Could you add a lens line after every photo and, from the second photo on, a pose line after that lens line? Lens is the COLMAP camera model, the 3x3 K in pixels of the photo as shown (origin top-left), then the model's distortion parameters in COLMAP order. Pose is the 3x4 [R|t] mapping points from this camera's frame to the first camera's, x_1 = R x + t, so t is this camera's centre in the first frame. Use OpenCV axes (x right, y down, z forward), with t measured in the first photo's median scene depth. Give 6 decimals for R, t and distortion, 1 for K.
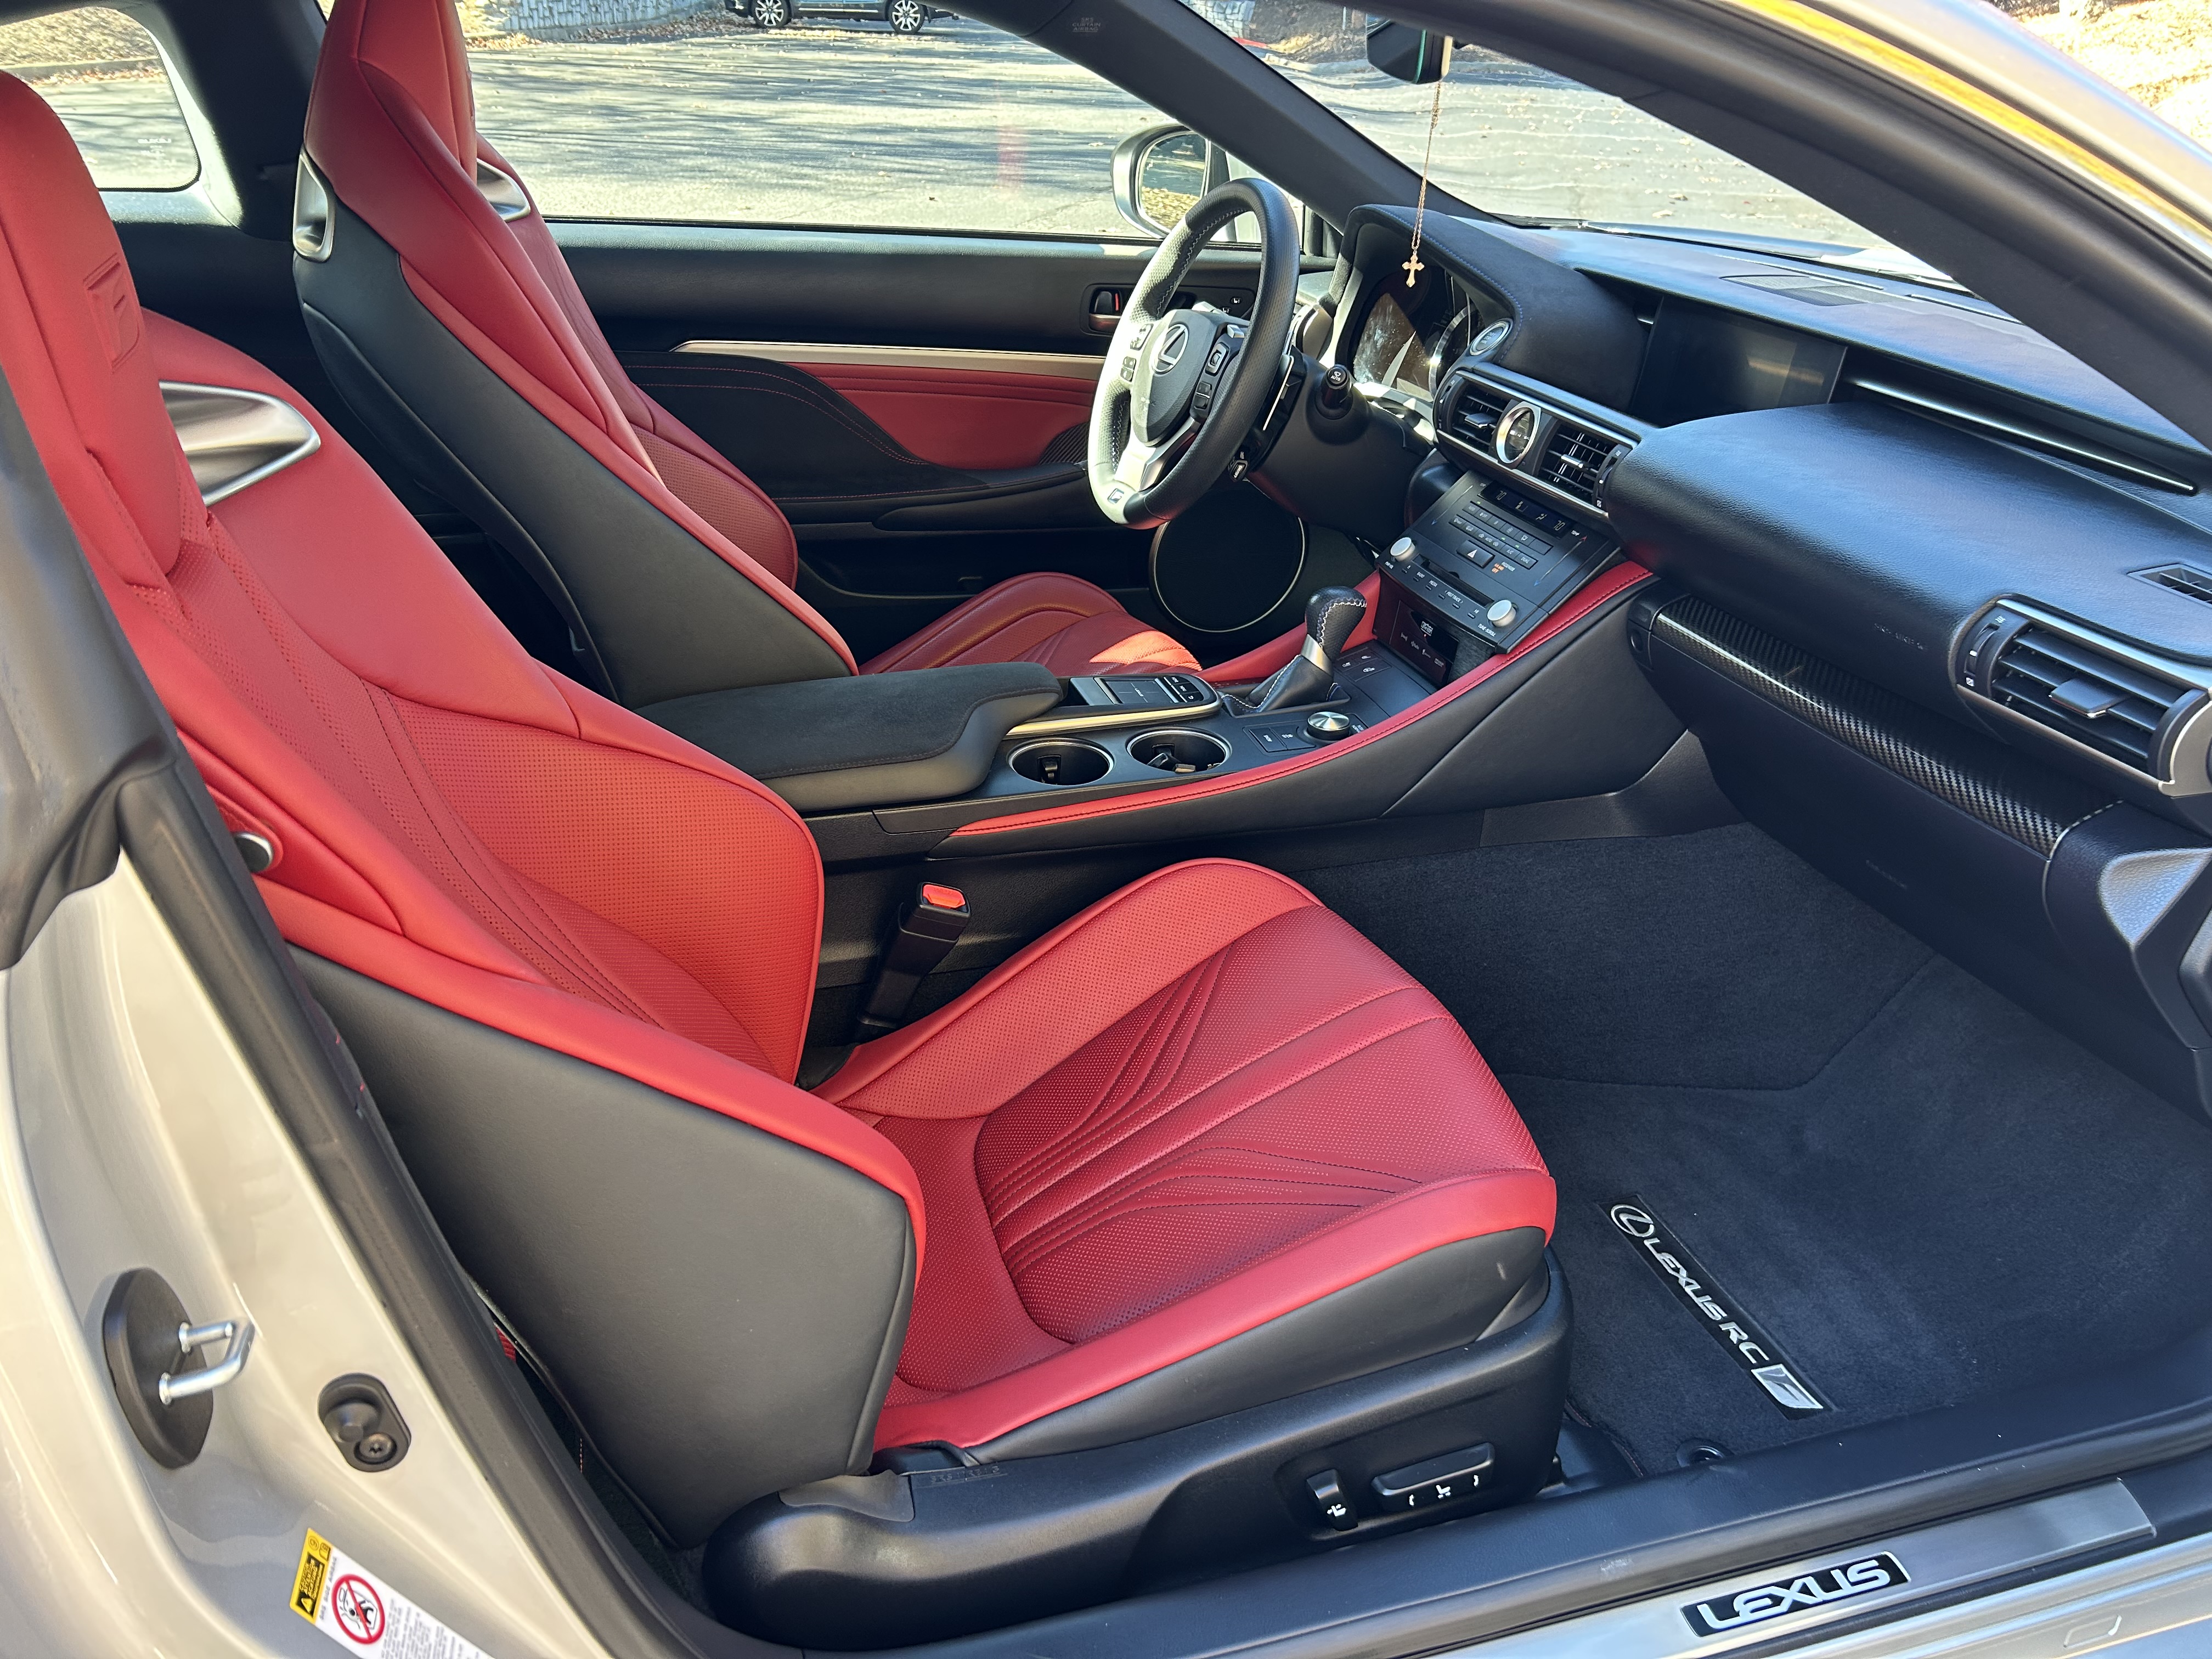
lens RADIAL K [[1693.6, 0, 1106.0], [0, 1693.6, 829.5], [0, 0, 1]] dist [0.008941, 0.001177]
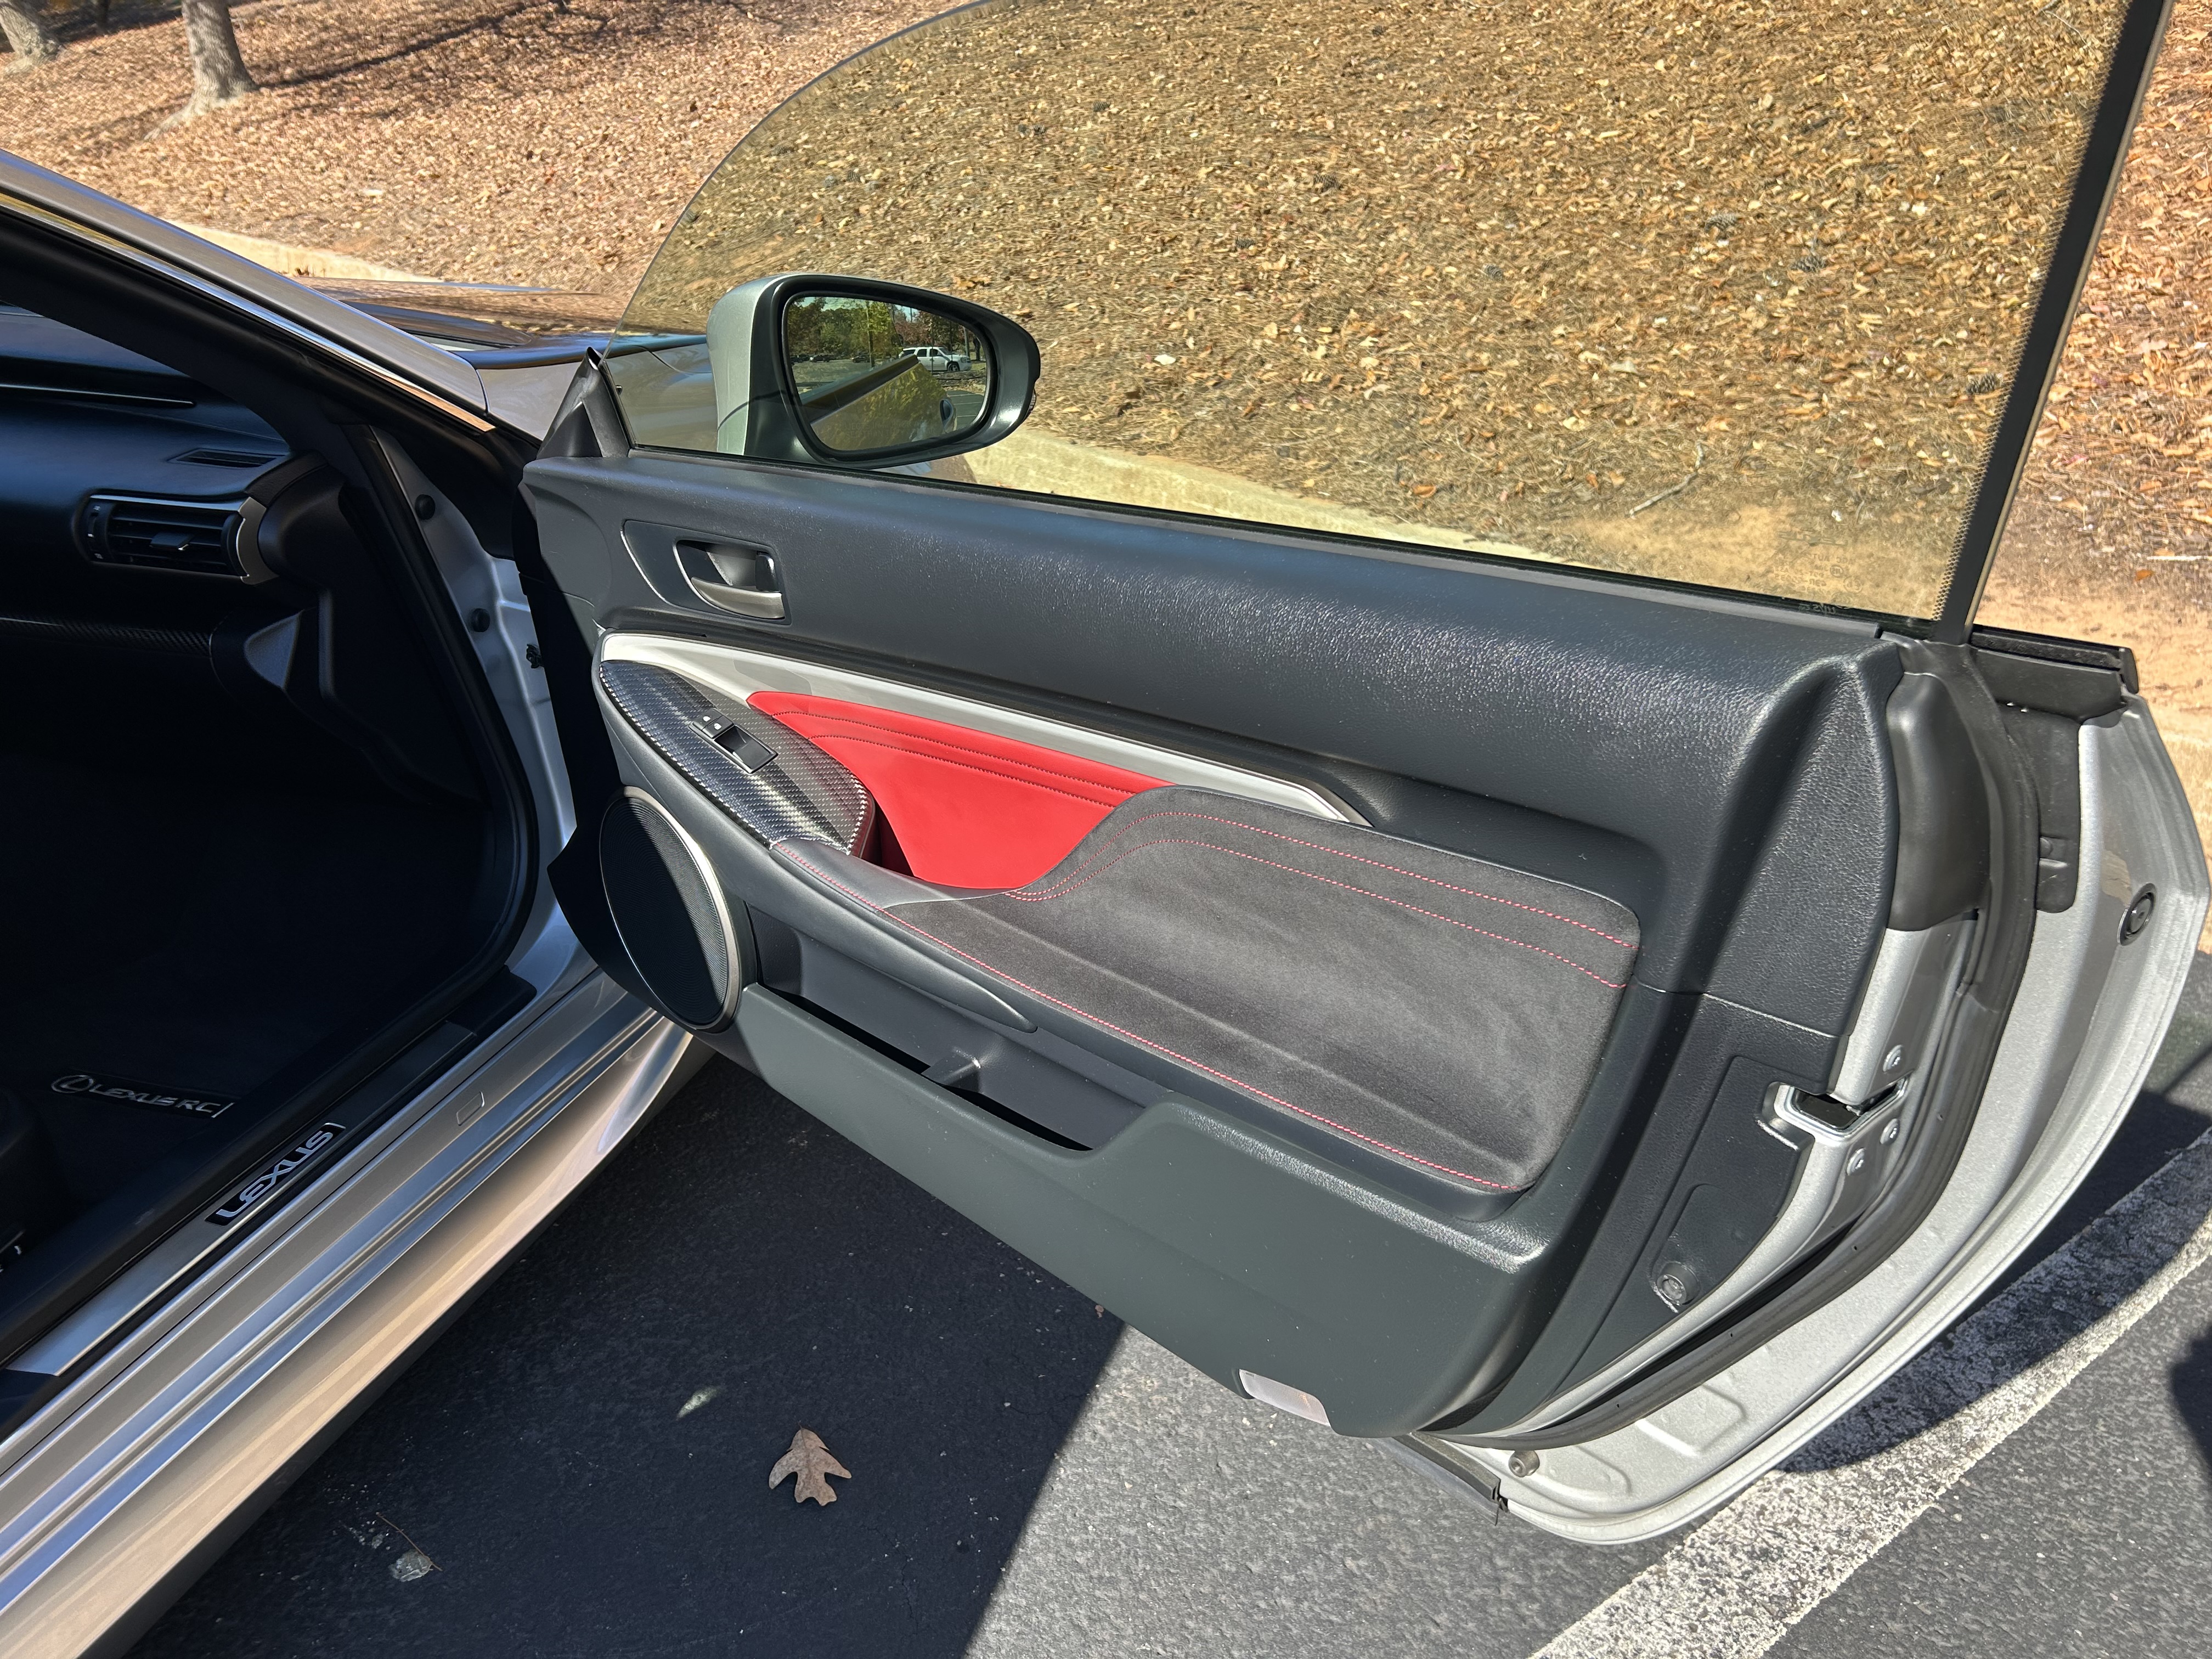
lens RADIAL K [[1638.8, 0, 1106.0], [0, 1638.8, 829.5], [0, 0, 1]] dist [0.061895, -0.076465]
pose [[0.537020, -0.367178, 0.759467, -0.112904], [0.371627, 0.911205, 0.177761, 0.120235], [-0.757300, 0.186778, 0.625789, -0.296242]]
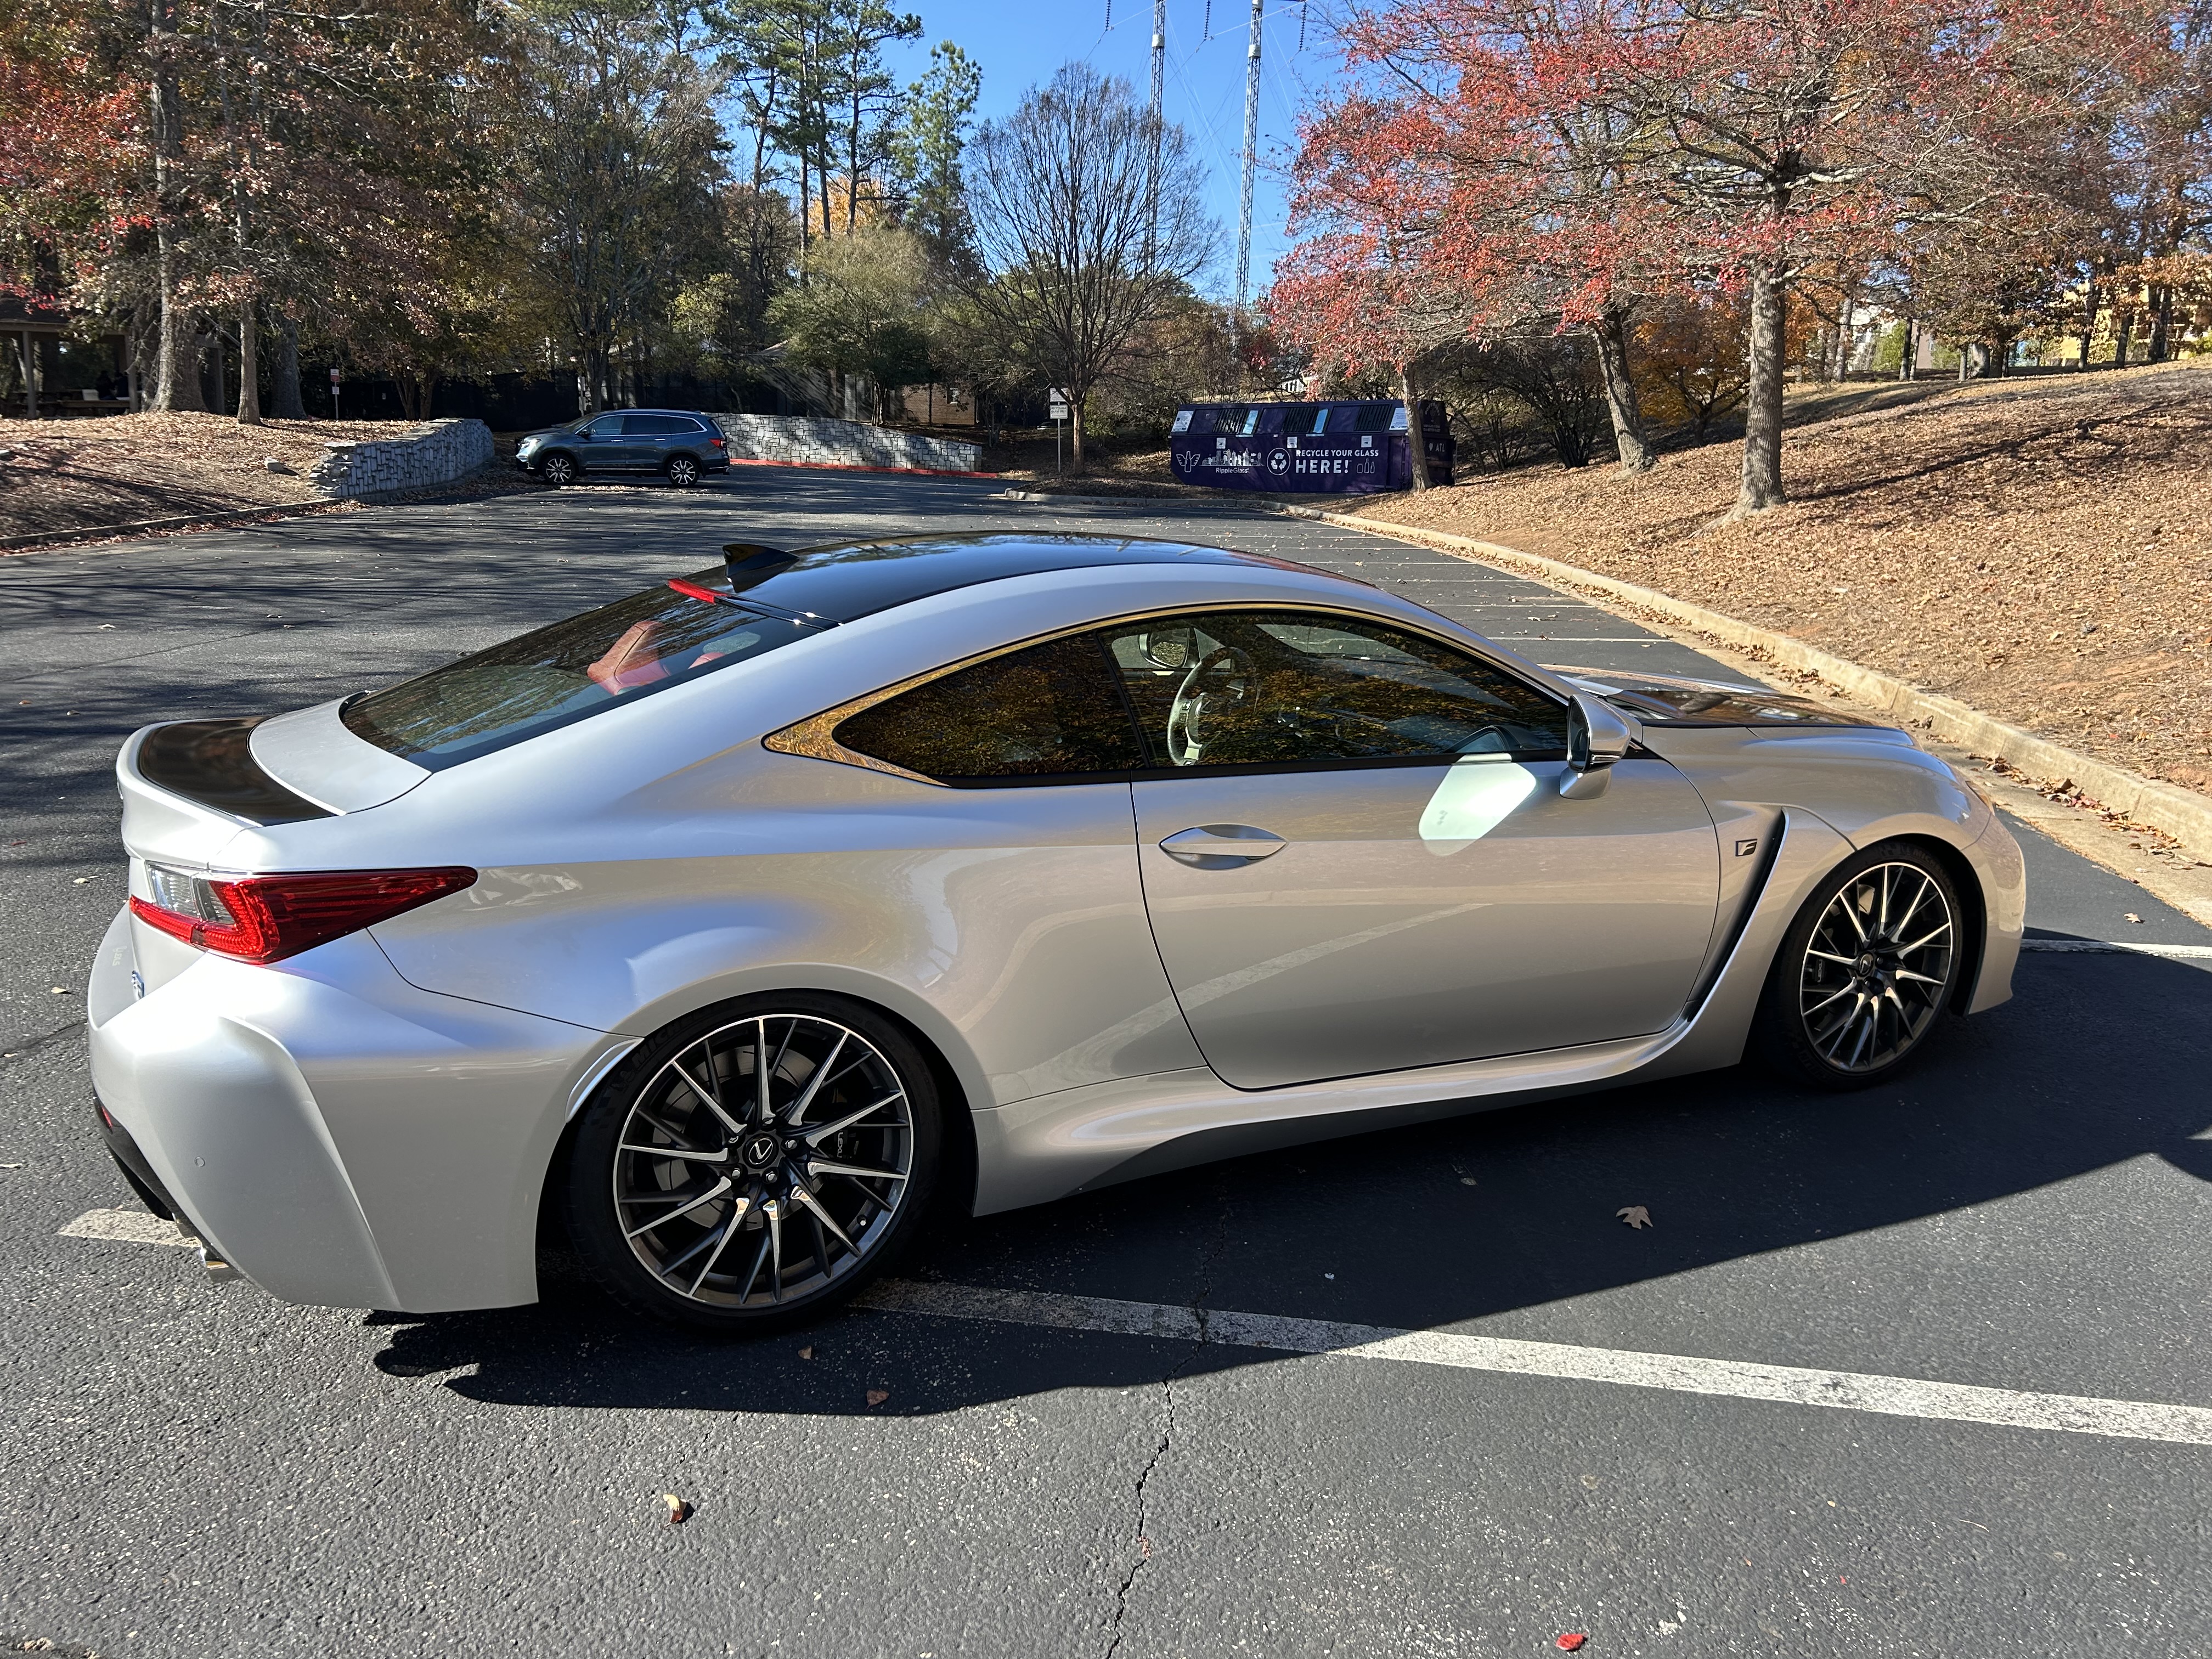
lens RADIAL K [[1606.0, 0, 1103.8], [0, 1606.0, 765.8], [0, 0, 1]] dist [0.078589, -0.006217]
pose [[0.988038, -0.049060, 0.146201, -0.526235], [0.085104, 0.964075, -0.251627, 0.454240], [-0.128604, 0.261059, 0.956718, -1.462659]]
